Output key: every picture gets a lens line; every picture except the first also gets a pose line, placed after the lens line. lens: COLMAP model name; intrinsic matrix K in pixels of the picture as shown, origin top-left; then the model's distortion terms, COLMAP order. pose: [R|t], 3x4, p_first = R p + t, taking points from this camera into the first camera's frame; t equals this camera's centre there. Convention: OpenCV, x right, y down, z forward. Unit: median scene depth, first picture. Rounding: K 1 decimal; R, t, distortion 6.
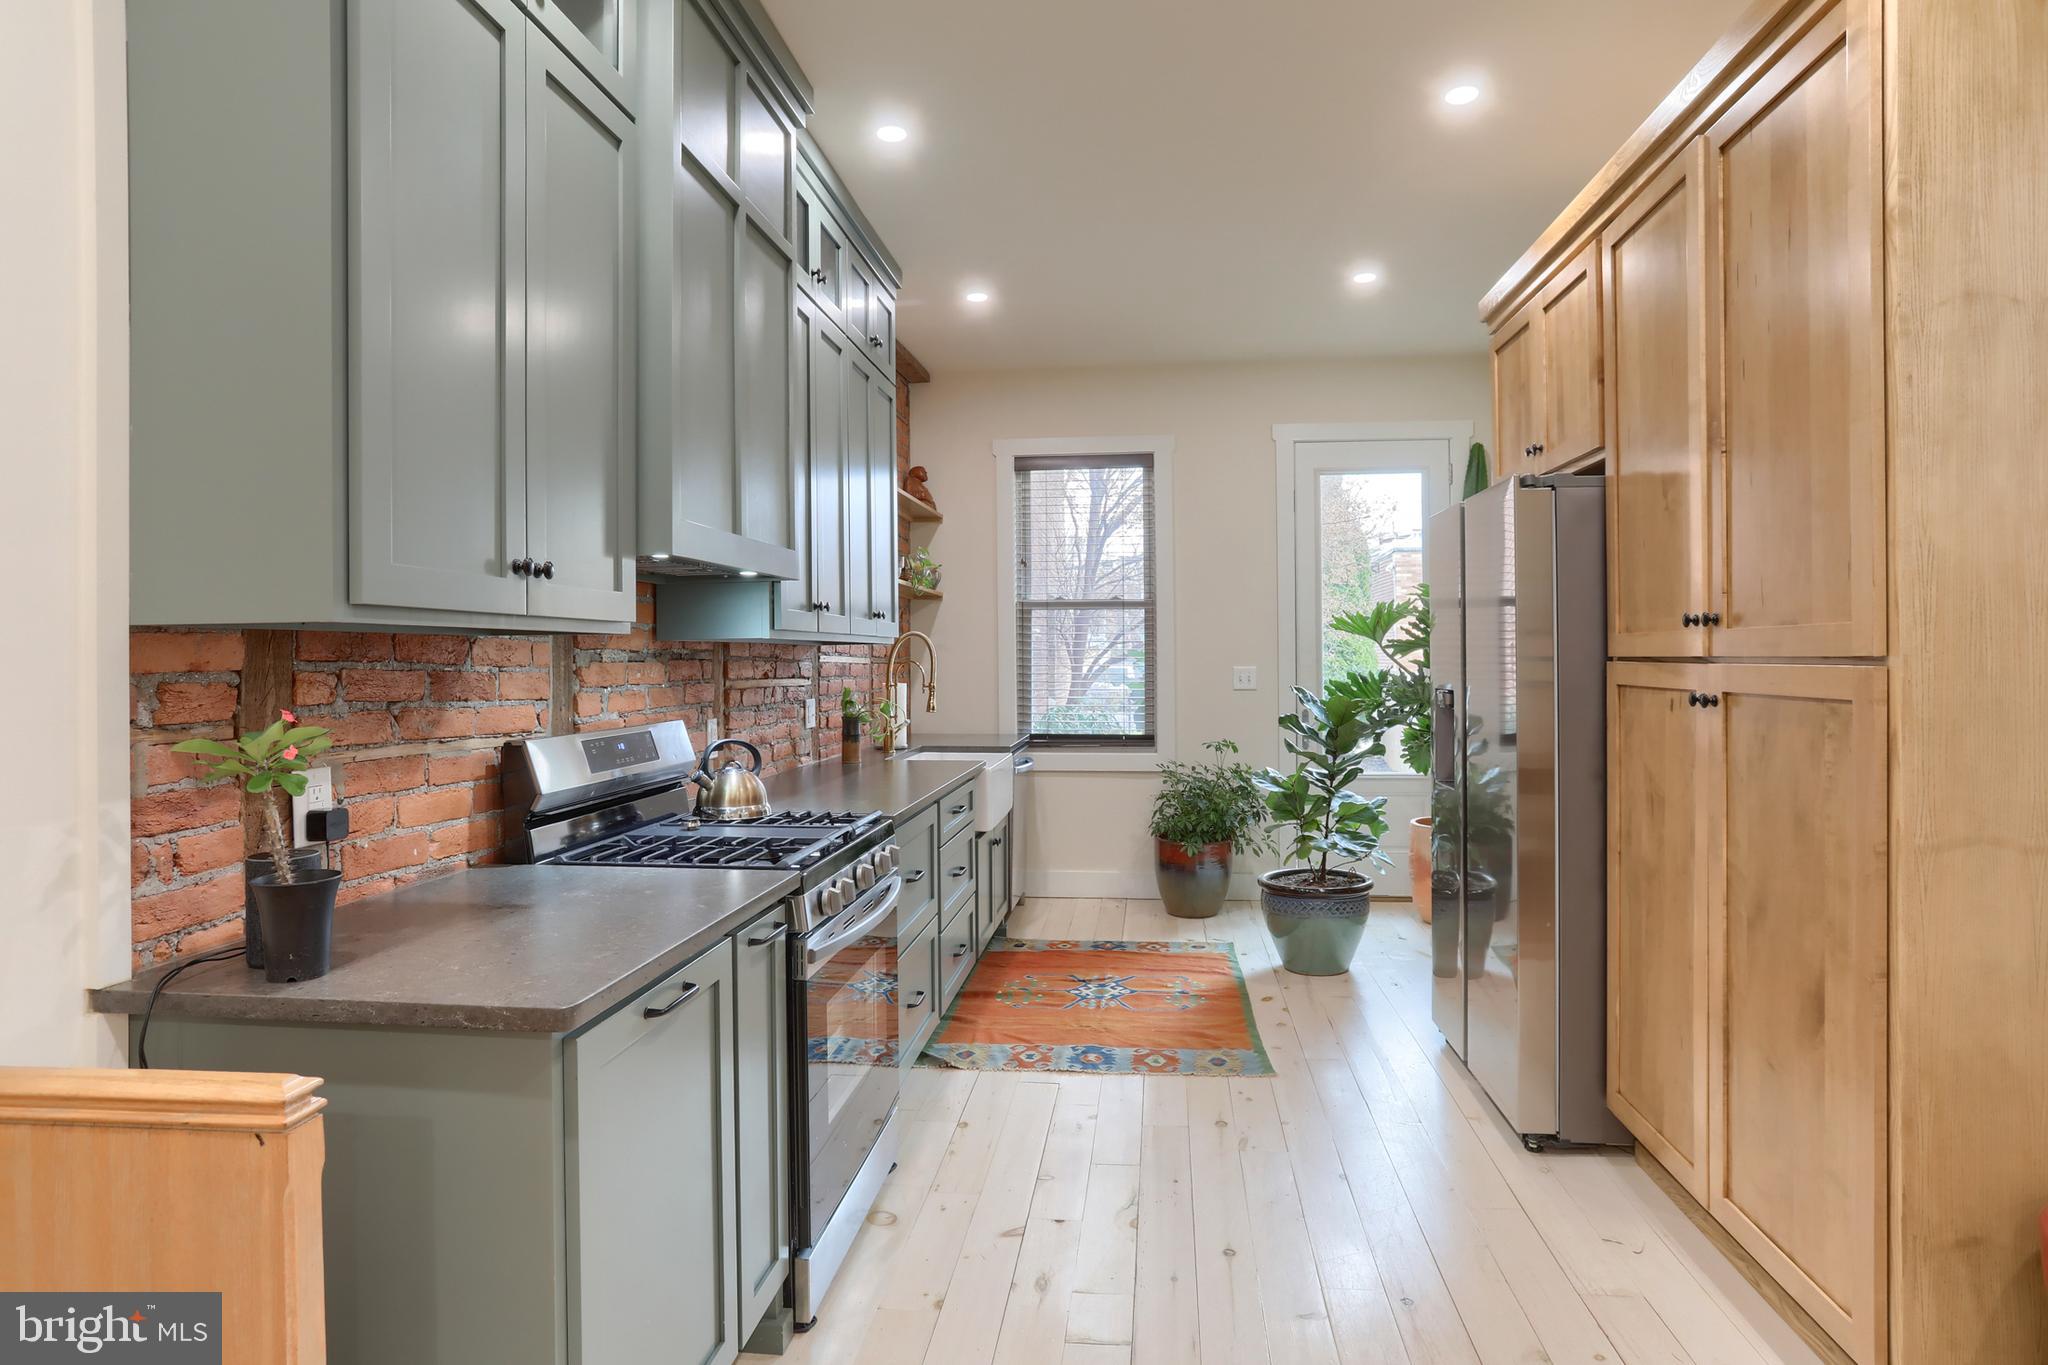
lens RADIAL K [[1125.1, 0, 1030.7], [0, 1125.1, 652.5], [0, 0, 1]] dist [-0.024114, 0.006967]
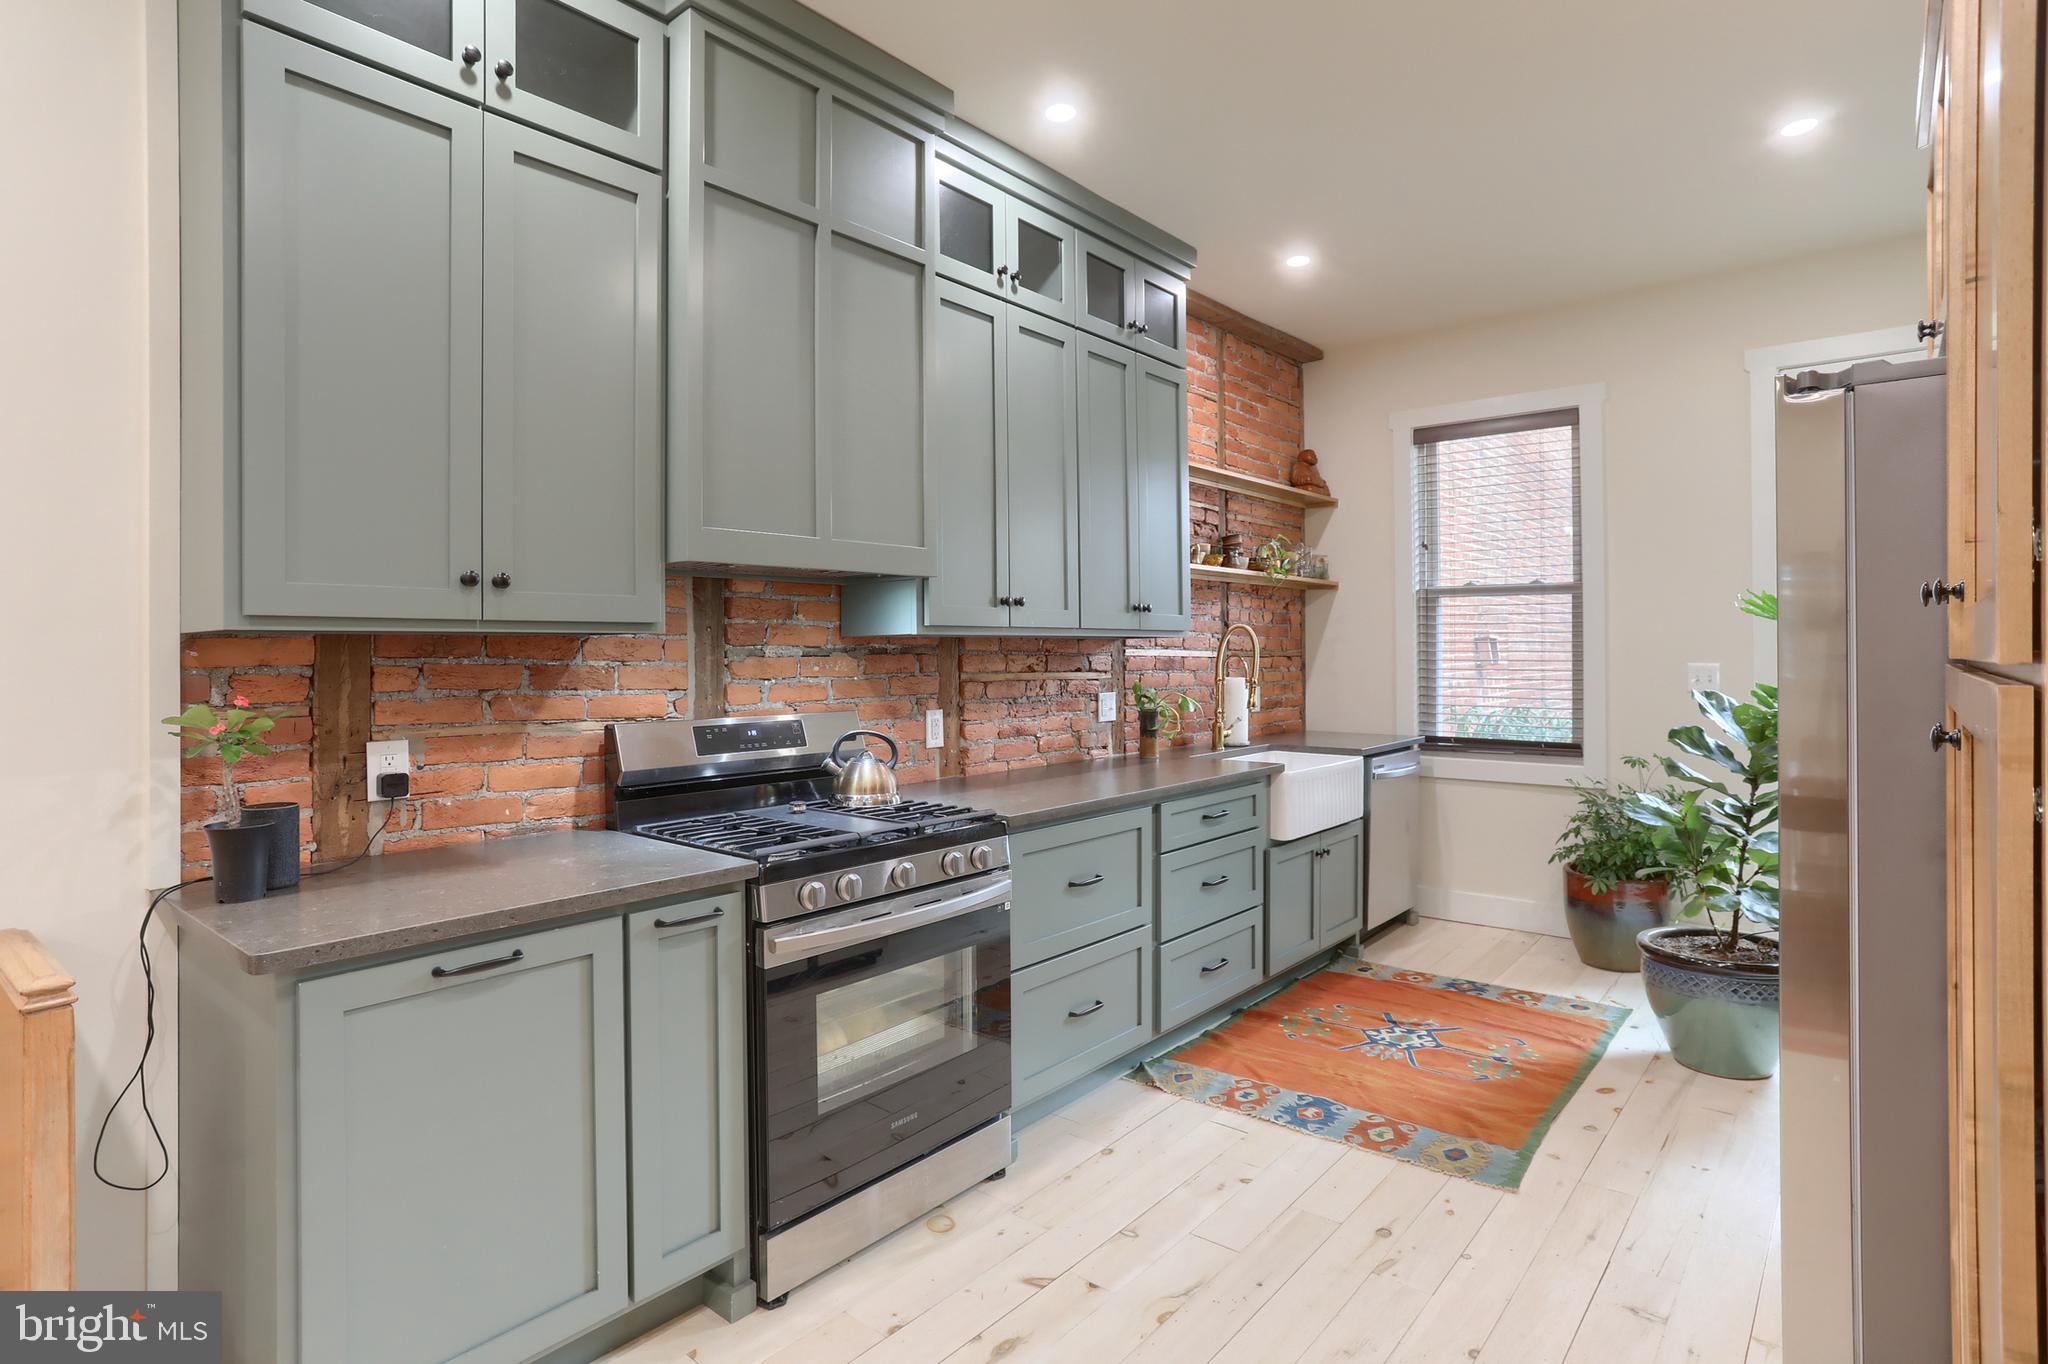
lens RADIAL K [[1056.8, 0, 1029.3], [0, 1056.8, 650.6], [0, 0, 1]] dist [-0.027934, 0.006105]
pose [[0.831938, 0.001653, -0.554866, 0.332185], [0.002379, 0.999976, 0.006547, -0.003363], [0.554864, -0.006767, 0.831914, 0.208424]]
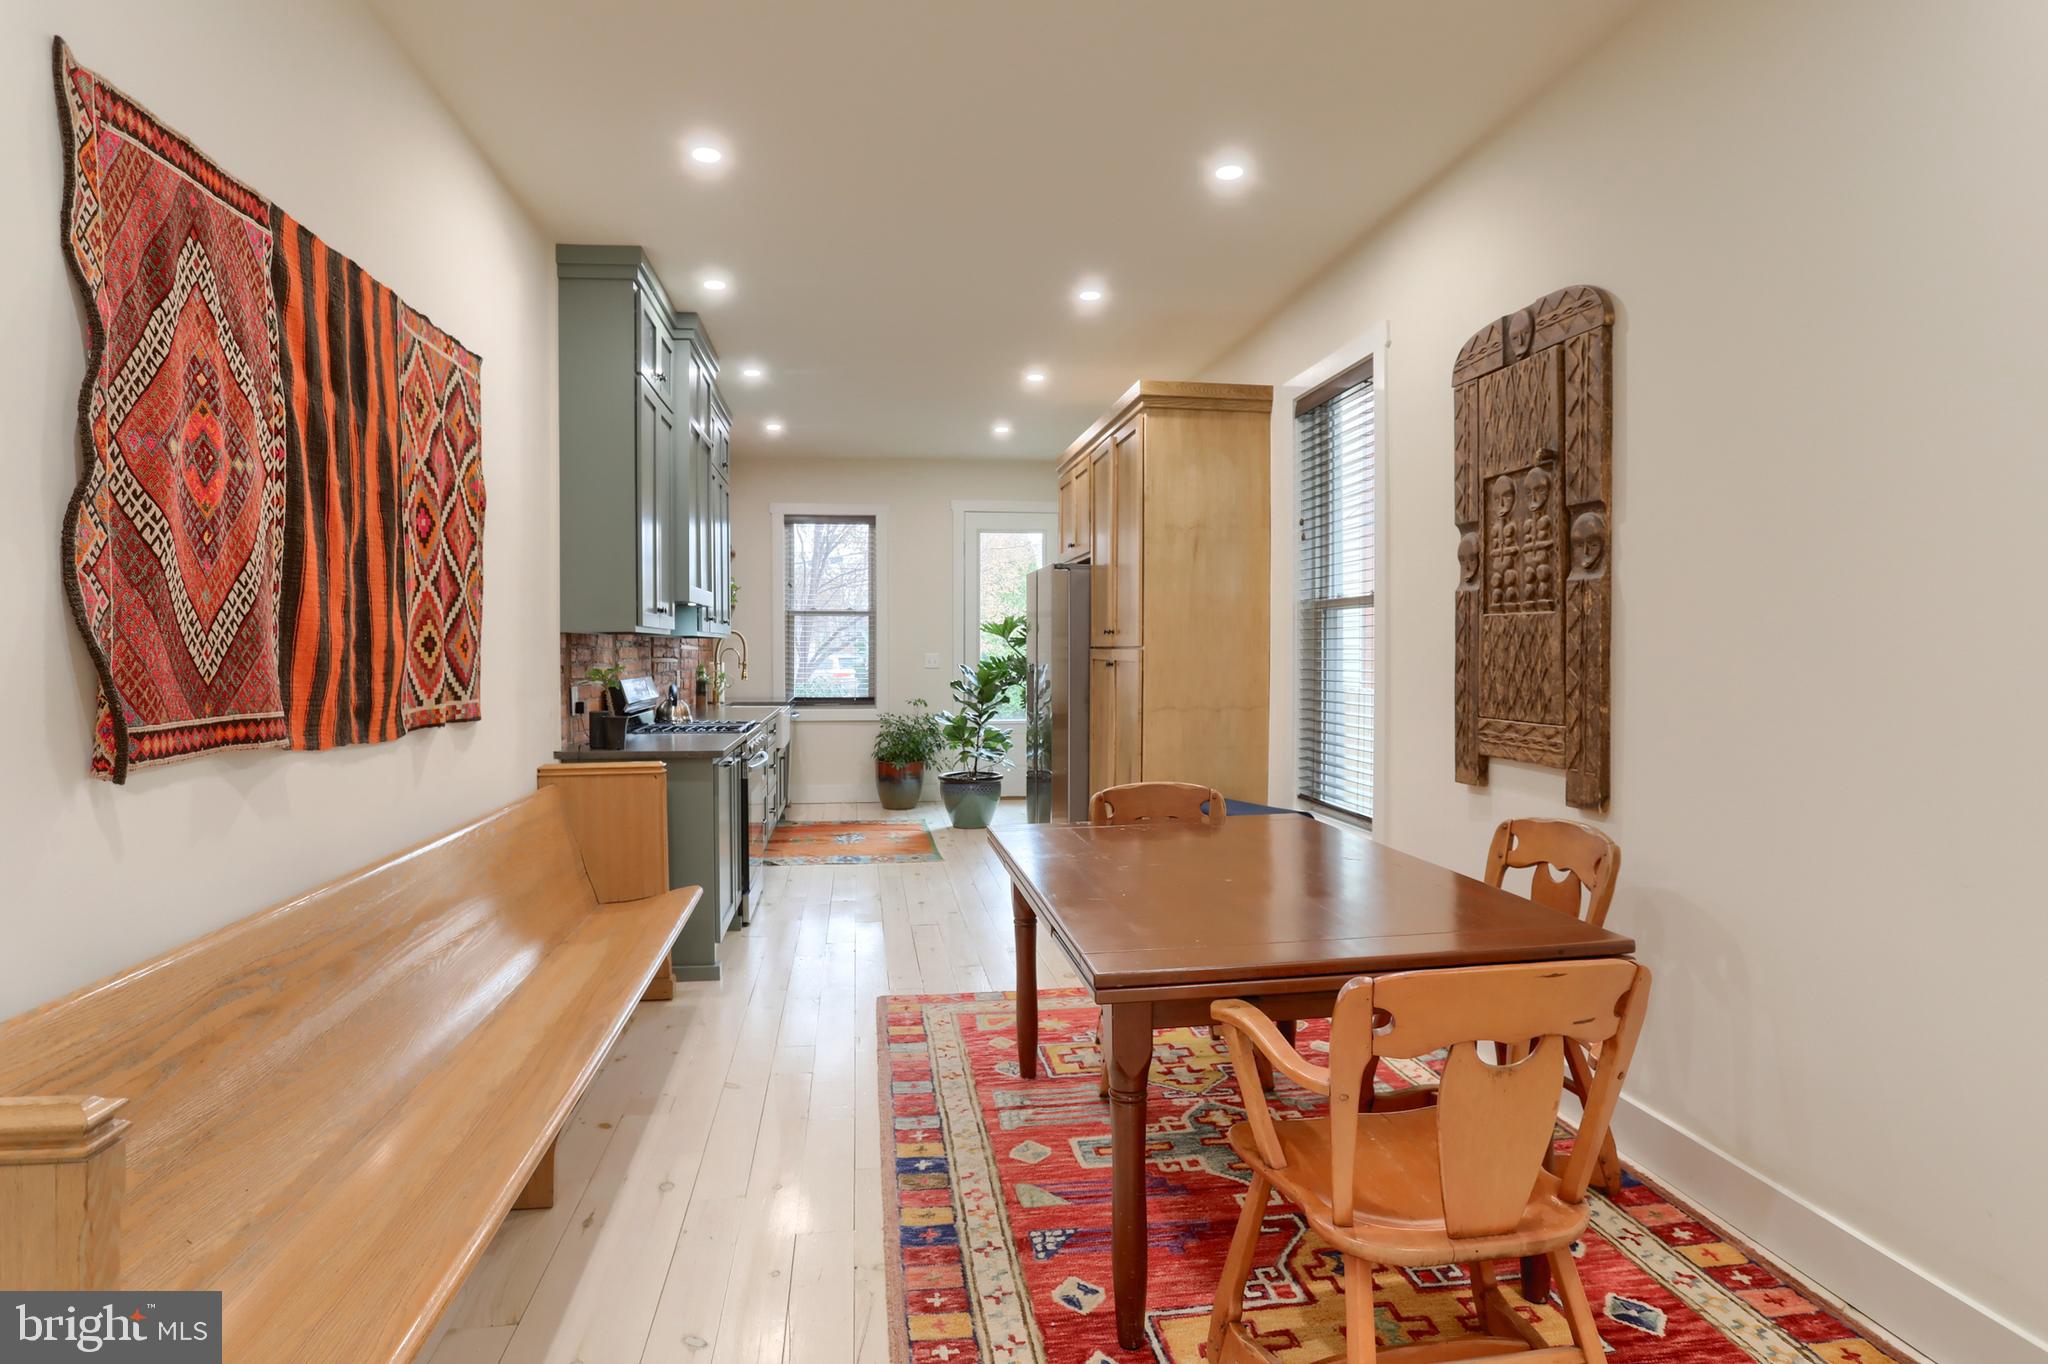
lens RADIAL K [[1125.1, 0, 1006.1], [0, 1125.1, 664.5], [0, 0, 1]] dist [-0.024114, 0.006967]
pose [[0.969428, 0.001485, 0.245373, -0.158518], [-0.005657, 0.999851, 0.016298, 0.002597], [-0.245313, -0.017188, 0.969292, -0.912848]]
